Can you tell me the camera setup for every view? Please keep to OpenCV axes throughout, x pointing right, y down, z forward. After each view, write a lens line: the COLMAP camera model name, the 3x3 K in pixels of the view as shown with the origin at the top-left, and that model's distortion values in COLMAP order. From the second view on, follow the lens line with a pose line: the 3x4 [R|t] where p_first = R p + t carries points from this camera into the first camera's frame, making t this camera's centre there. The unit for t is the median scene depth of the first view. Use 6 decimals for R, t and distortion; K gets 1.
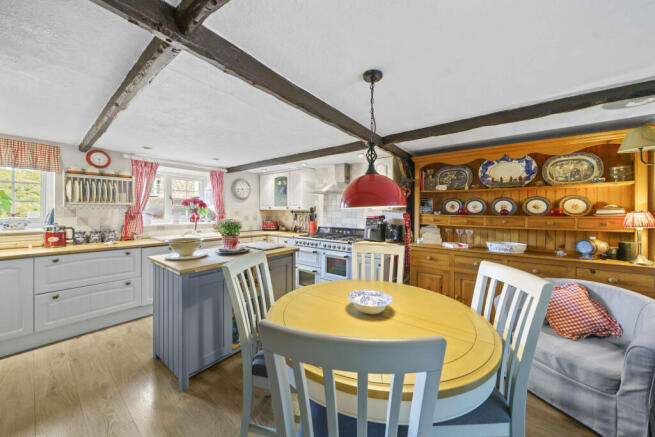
lens RADIAL K [[226.2, 0, 326.3], [0, 226.2, 213.6], [0, 0, 1]] dist [-0.006305, -0.000015]
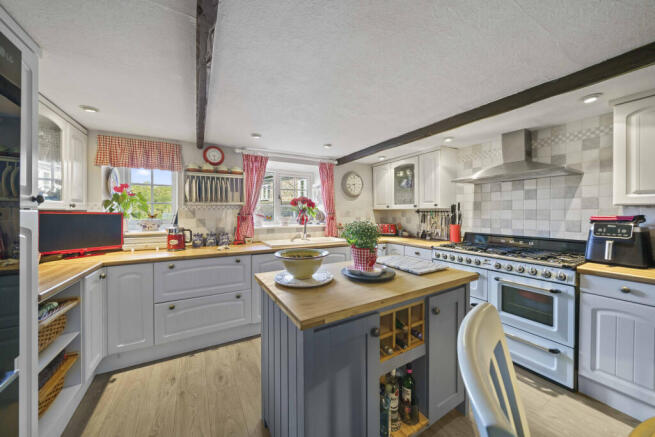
lens RADIAL K [[226.2, 0, 328.1], [0, 226.2, 217.1], [0, 0, 1]] dist [-0.006305, -0.000015]
pose [[0.926165, -0.002552, -0.377111, -0.223022], [0.004909, 0.999974, 0.005289, 0.007109], [0.377087, -0.006750, 0.926153, 0.309423]]
